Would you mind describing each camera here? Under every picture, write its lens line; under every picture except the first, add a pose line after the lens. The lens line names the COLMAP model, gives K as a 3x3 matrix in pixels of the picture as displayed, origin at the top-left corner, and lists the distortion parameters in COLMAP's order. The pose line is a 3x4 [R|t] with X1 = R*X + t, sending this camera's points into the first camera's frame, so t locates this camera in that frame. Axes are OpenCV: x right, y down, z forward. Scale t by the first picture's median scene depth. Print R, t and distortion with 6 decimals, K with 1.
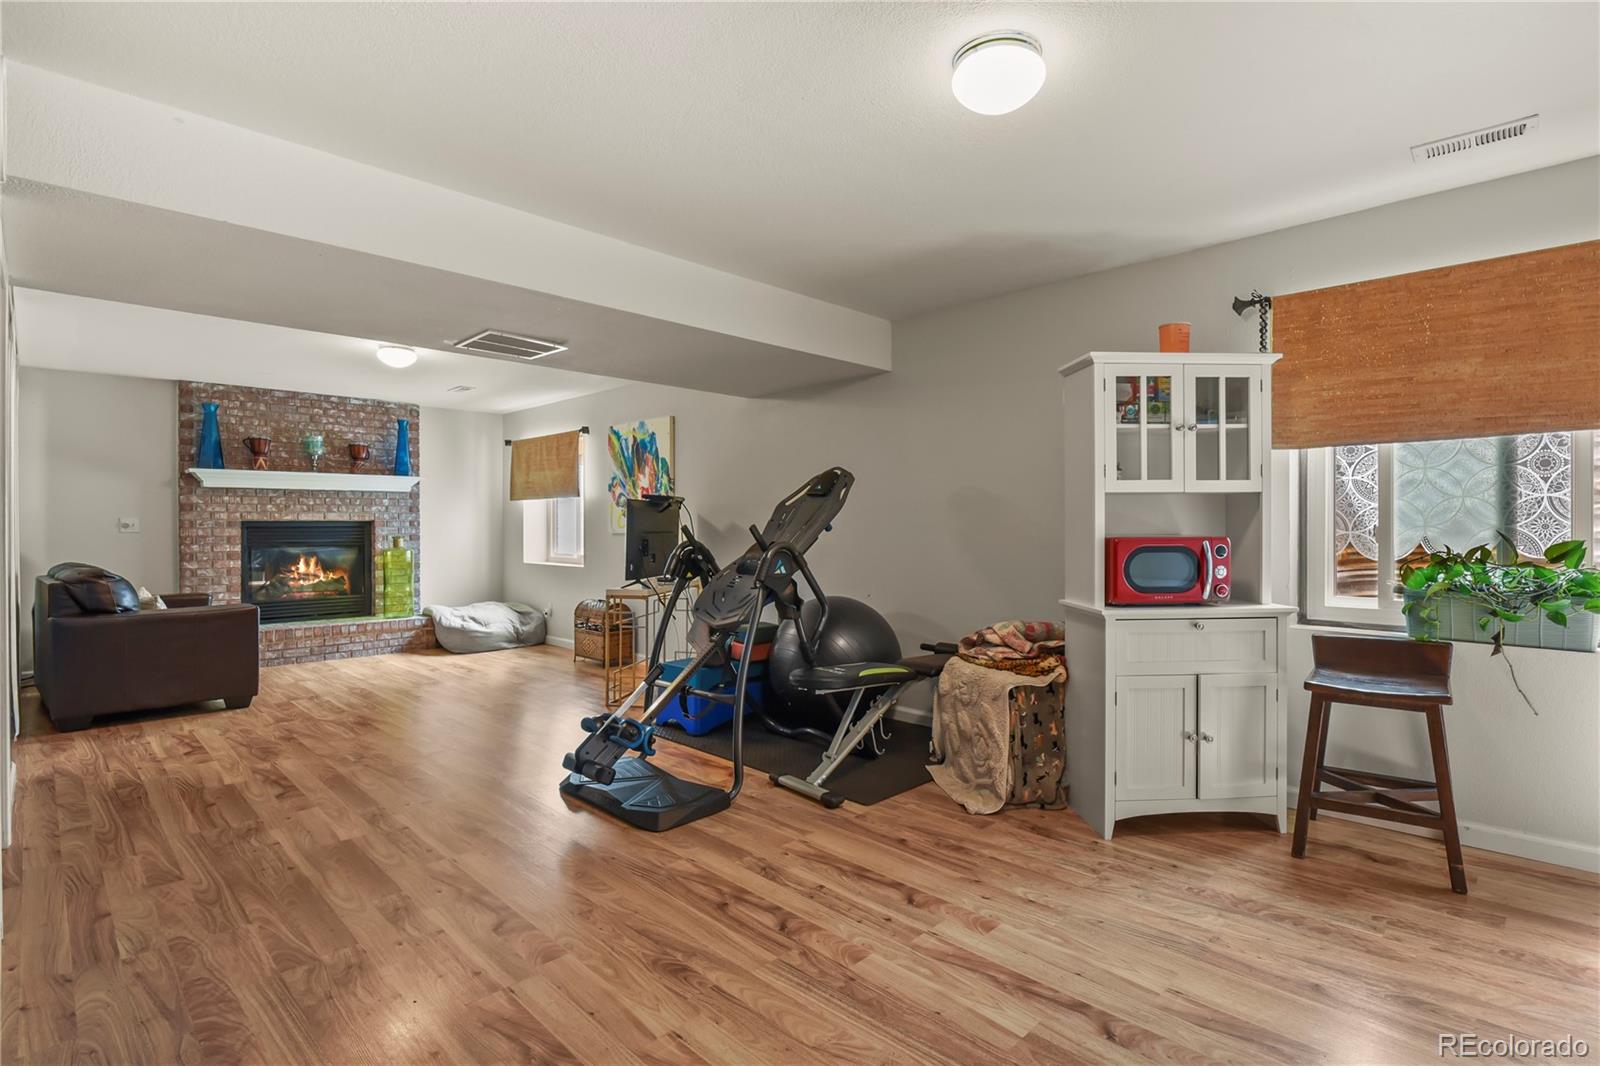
lens RADIAL K [[777.6, 0, 800.0], [0, 777.6, 530.4], [0, 0, 1]] dist [-0.007361, -0.002239]
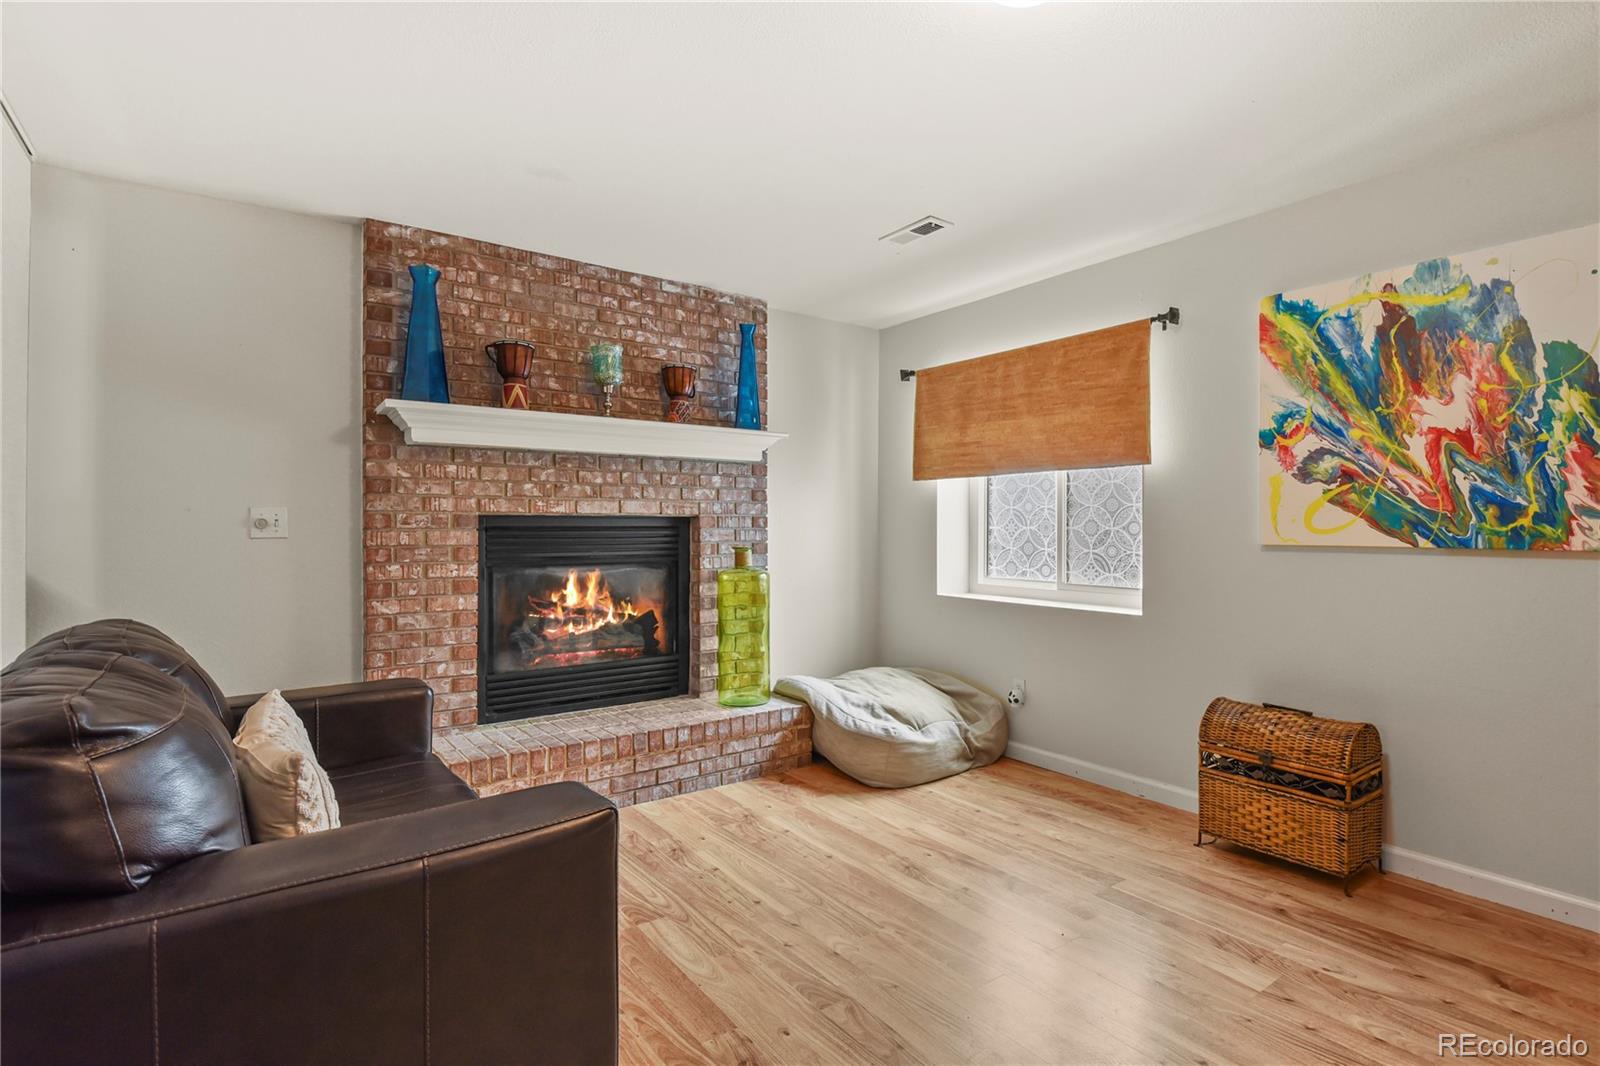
lens RADIAL K [[777.6, 0, 802.5], [0, 777.6, 531.6], [0, 0, 1]] dist [-0.007361, -0.002239]
pose [[0.985758, 0.005338, -0.168086, -0.416245], [-0.005191, 0.999986, 0.001312, -0.003087], [0.168091, -0.000421, 0.985771, 0.523703]]
